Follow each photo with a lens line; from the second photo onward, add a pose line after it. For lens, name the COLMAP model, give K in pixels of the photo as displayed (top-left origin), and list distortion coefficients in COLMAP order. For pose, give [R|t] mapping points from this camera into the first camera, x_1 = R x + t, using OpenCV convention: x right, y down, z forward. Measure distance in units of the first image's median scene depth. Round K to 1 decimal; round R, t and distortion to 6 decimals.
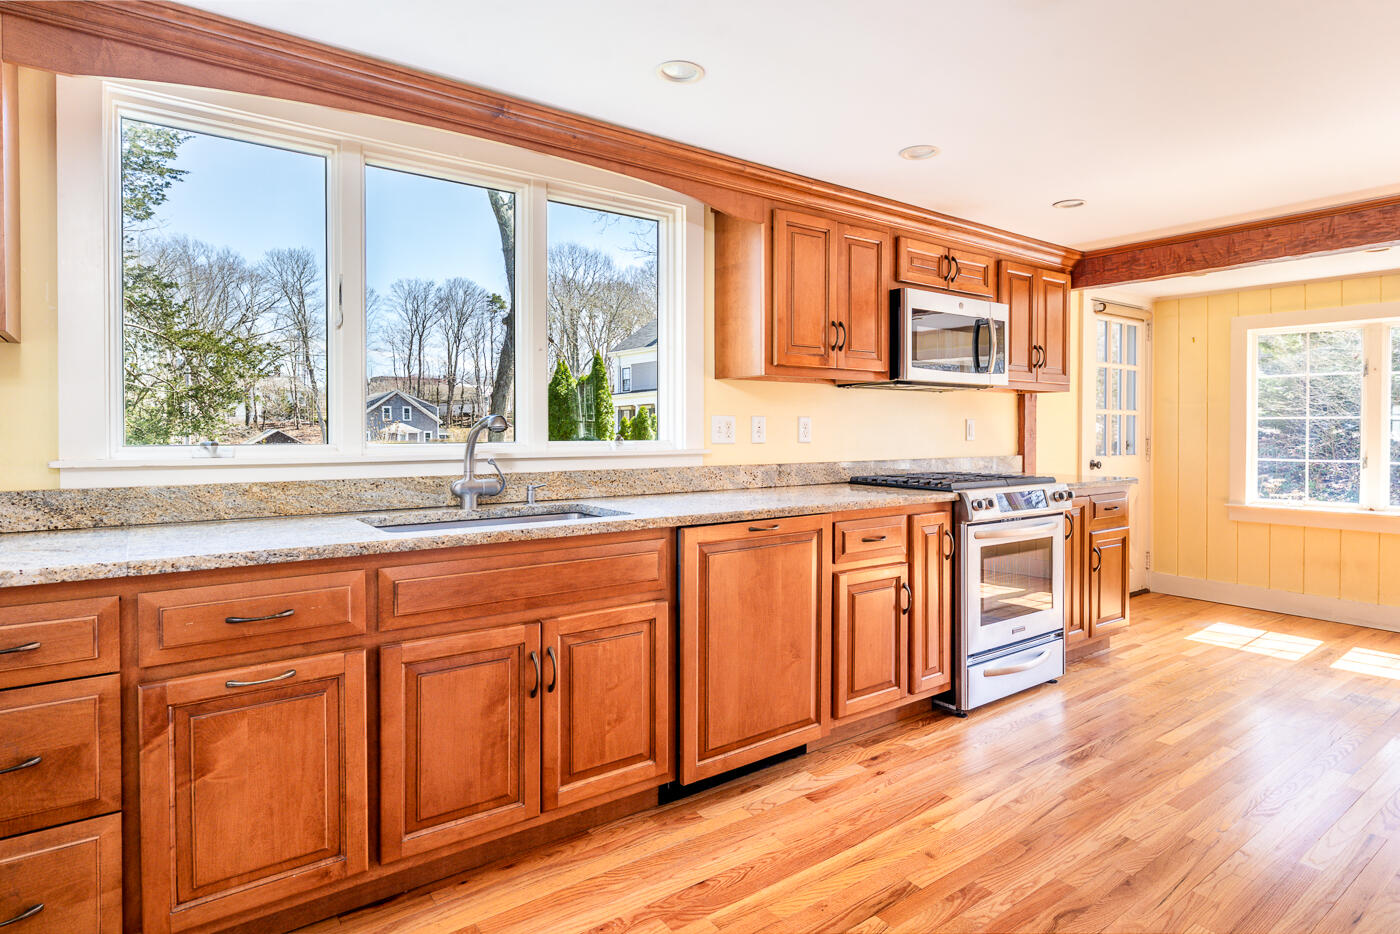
lens RADIAL K [[746.9, 0, 669.3], [0, 746.9, 439.6], [0, 0, 1]] dist [0.003956, 0.000288]
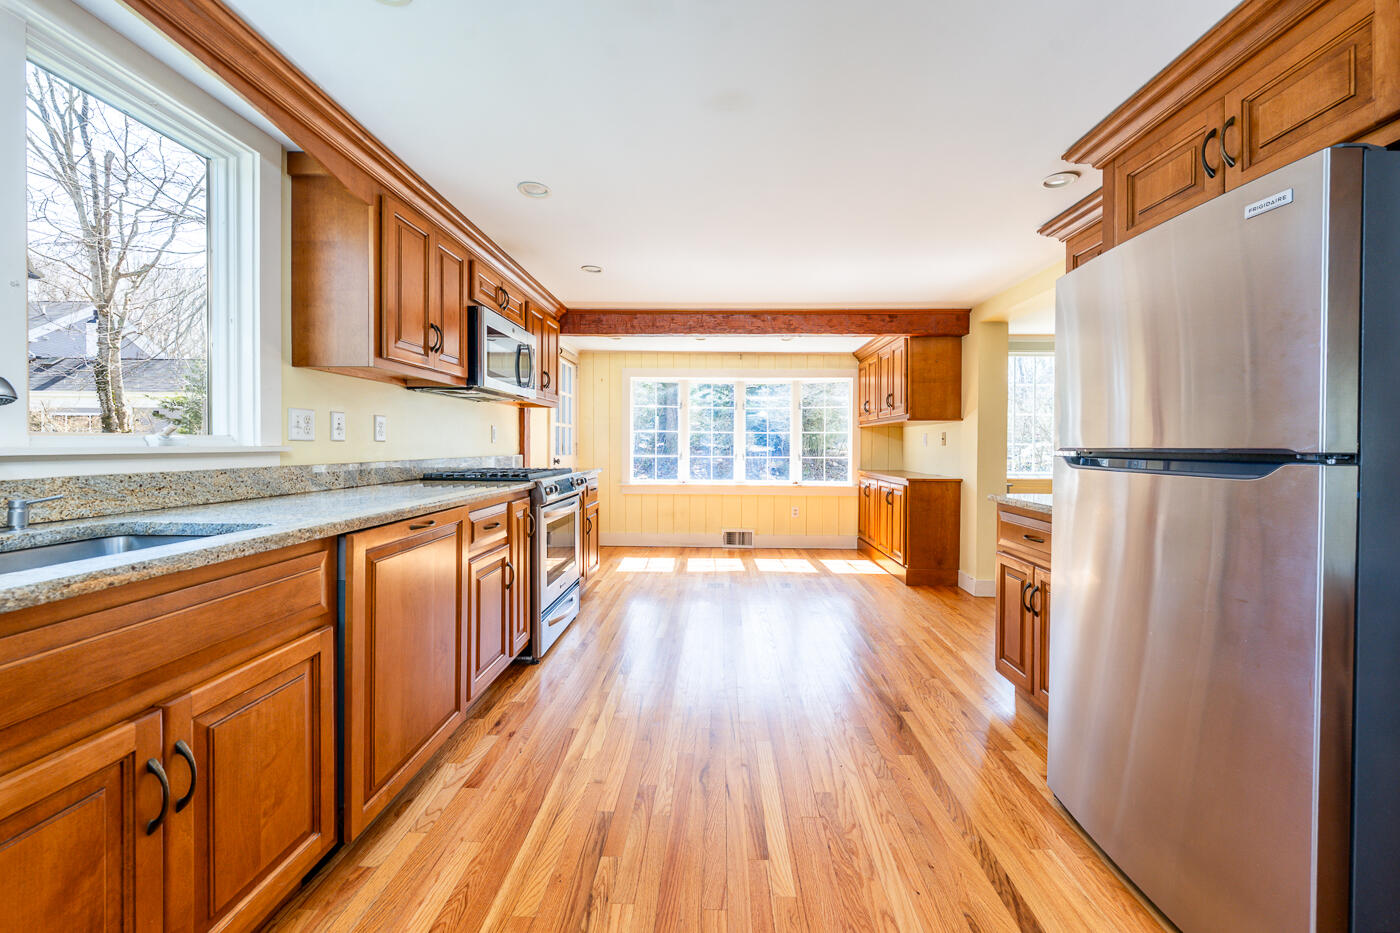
lens RADIAL K [[557.3, 0, 705.9], [0, 557.3, 449.6], [0, 0, 1]] dist [-0.001874, -0.000448]
pose [[0.598992, -0.005518, 0.800736, -0.214300], [0.006814, 0.999975, 0.001794, 0.023032], [-0.800726, 0.004381, 0.599015, 0.278501]]
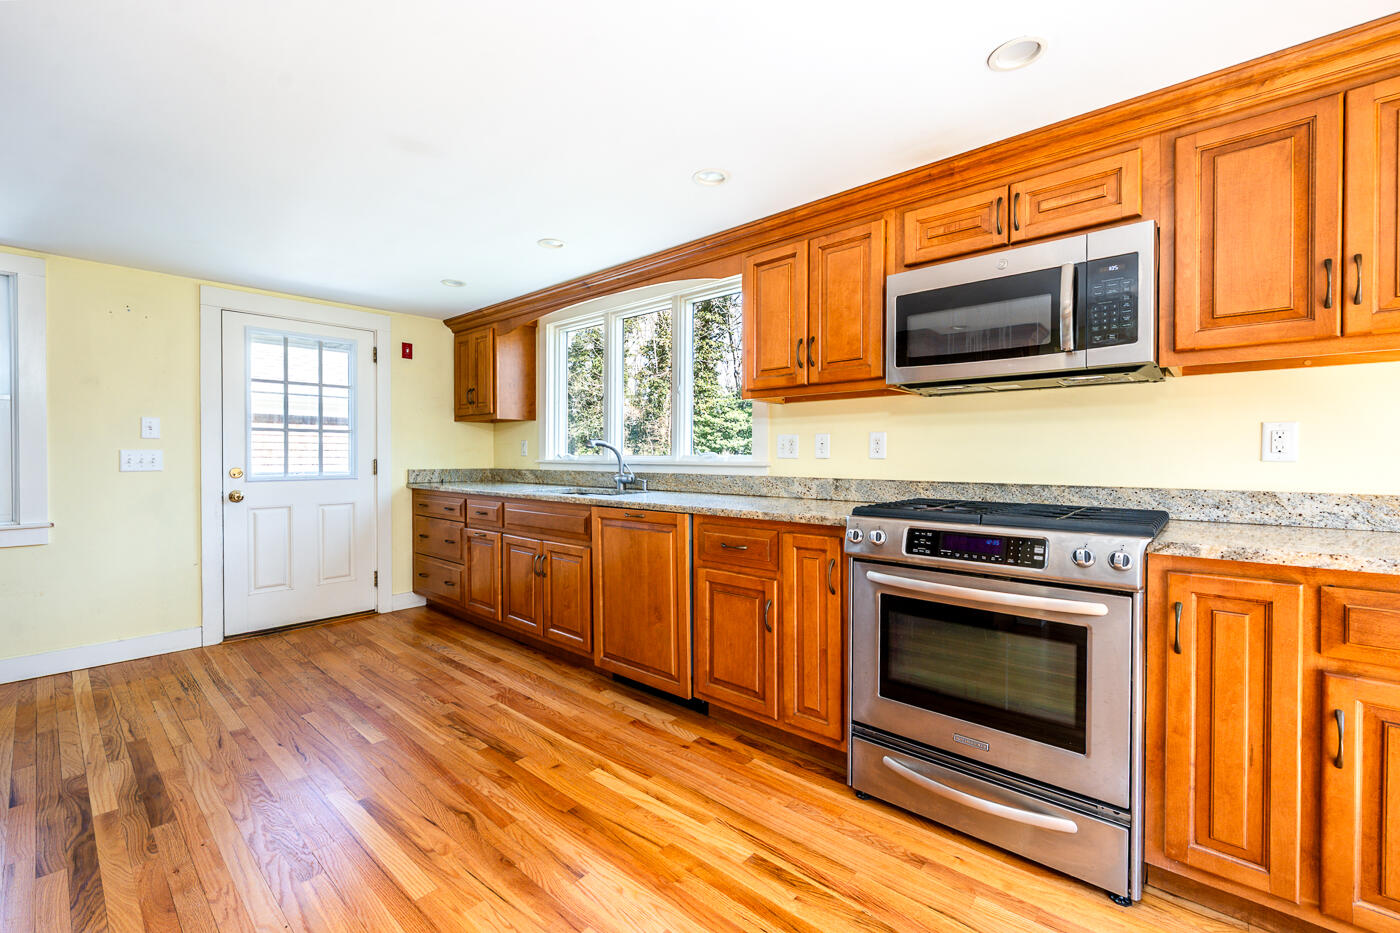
lens RADIAL K [[591.5, 0, 749.0], [0, 591.5, 463.8], [0, 0, 1]] dist [-0.000835, -0.000047]
pose [[0.265216, 0.012883, -0.964103, 1.203941], [-0.015514, 0.999838, 0.009092, 0.008577], [0.964064, 0.012546, 0.265373, 0.878898]]
